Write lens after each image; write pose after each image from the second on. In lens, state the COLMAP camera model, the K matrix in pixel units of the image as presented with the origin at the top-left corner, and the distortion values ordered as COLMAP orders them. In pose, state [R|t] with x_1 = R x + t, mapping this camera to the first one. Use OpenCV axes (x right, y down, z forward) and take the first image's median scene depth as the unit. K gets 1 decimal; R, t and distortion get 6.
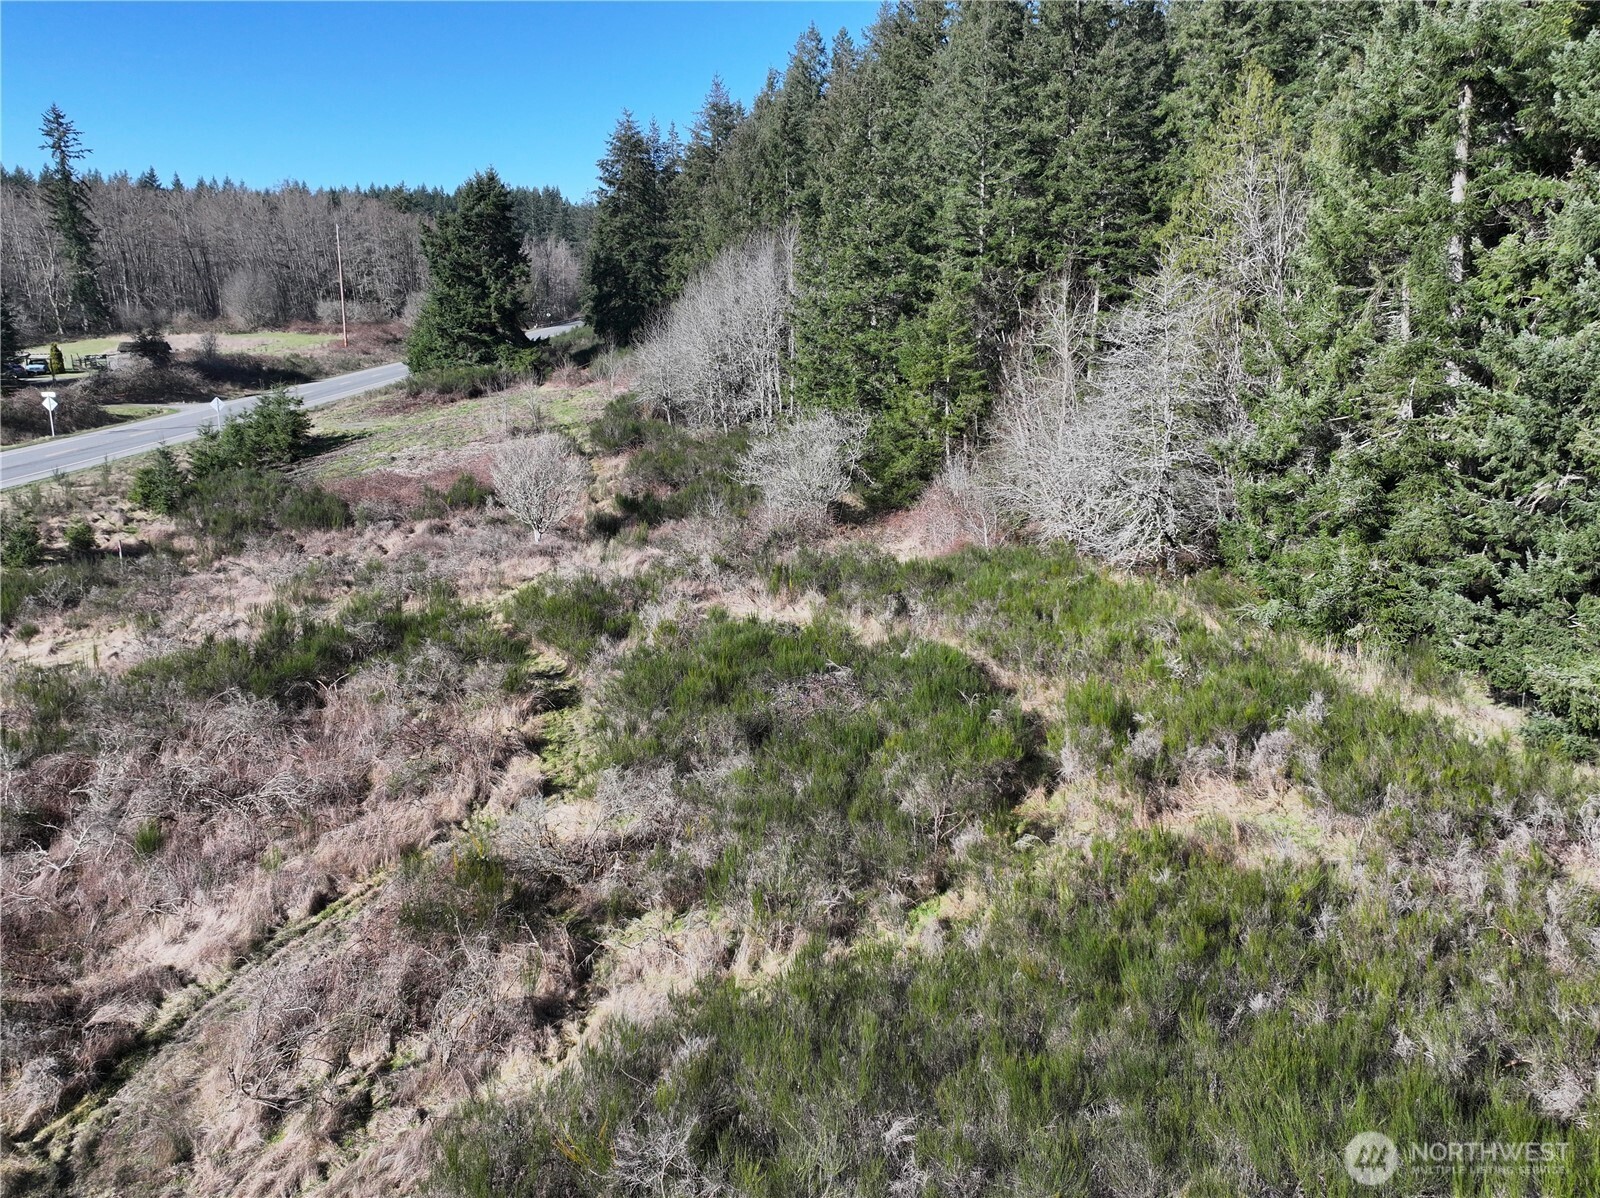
lens RADIAL K [[1283.2, 0, 804.2], [0, 1283.2, 600.4], [0, 0, 1]] dist [0.005377, 0.003430]
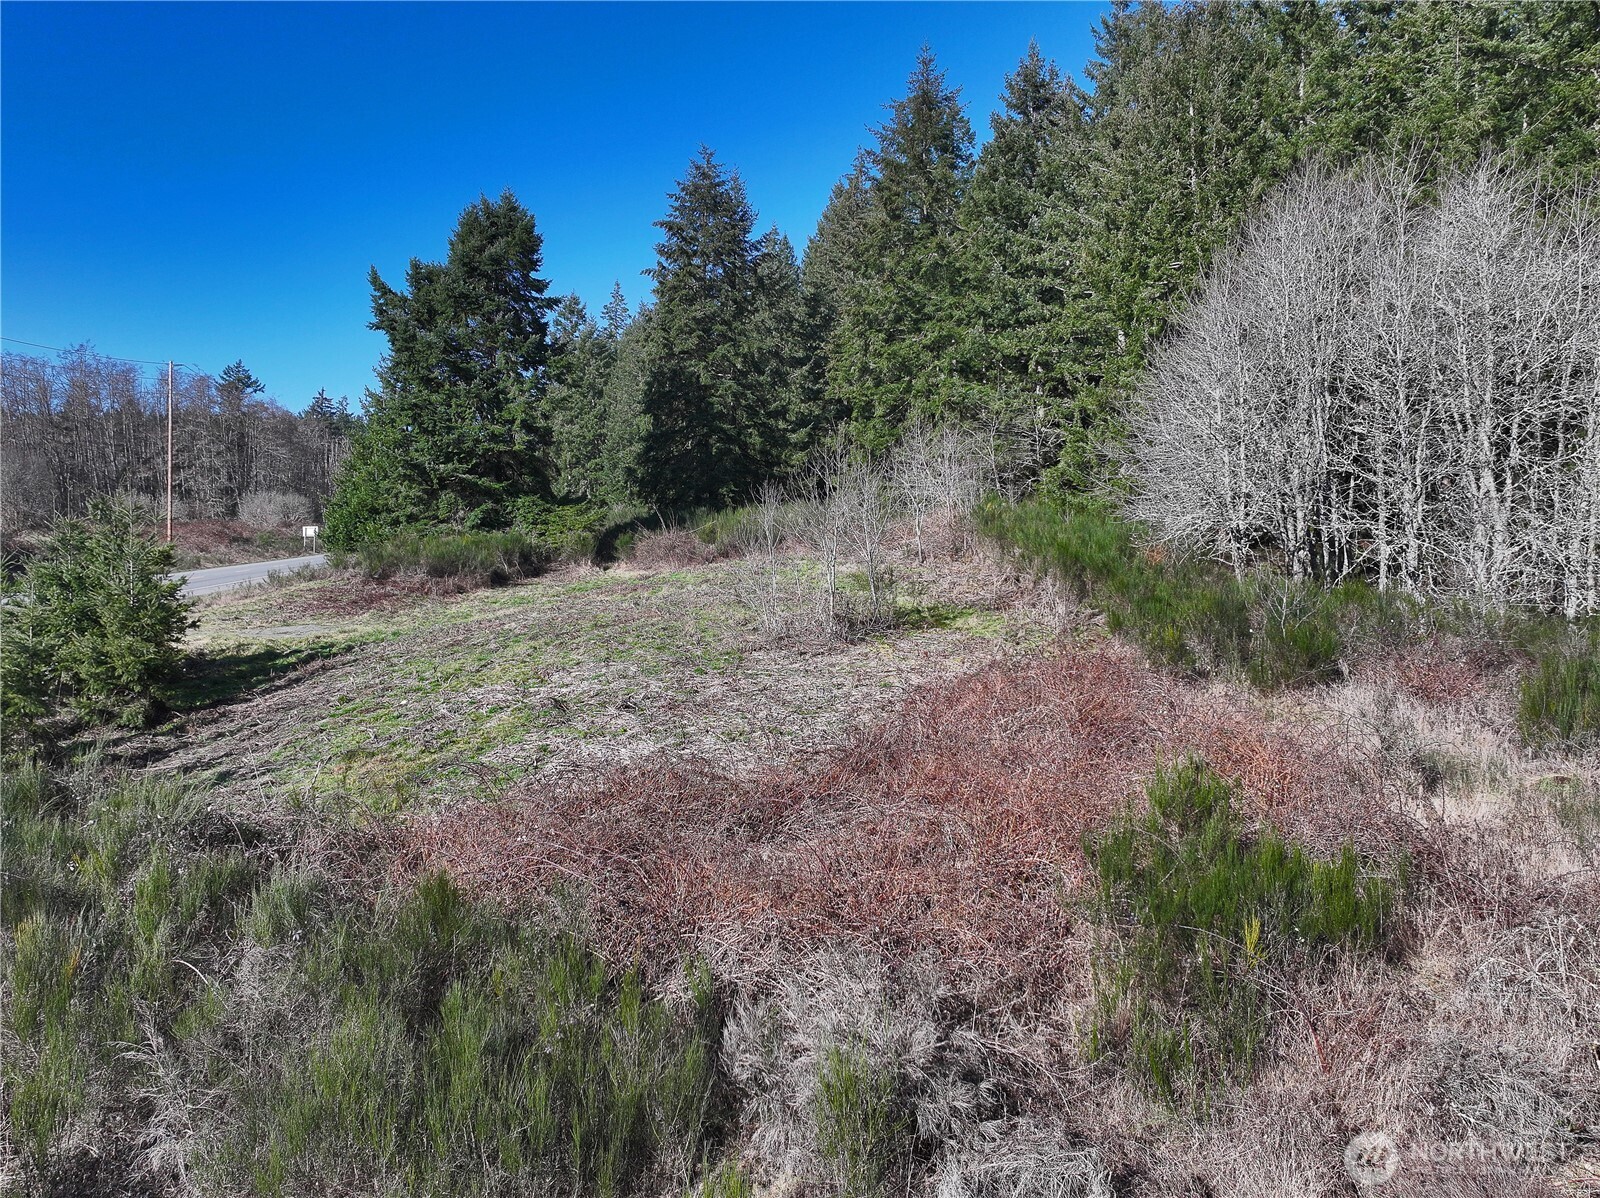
lens RADIAL K [[1283.2, 0, 796.9], [0, 1283.2, 597.7], [0, 0, 1]] dist [0.005377, 0.003430]
pose [[0.988356, -0.004119, 0.152103, -0.209187], [0.033230, 0.981346, -0.189356, -0.053081], [-0.148486, 0.192206, 0.970056, 0.480485]]
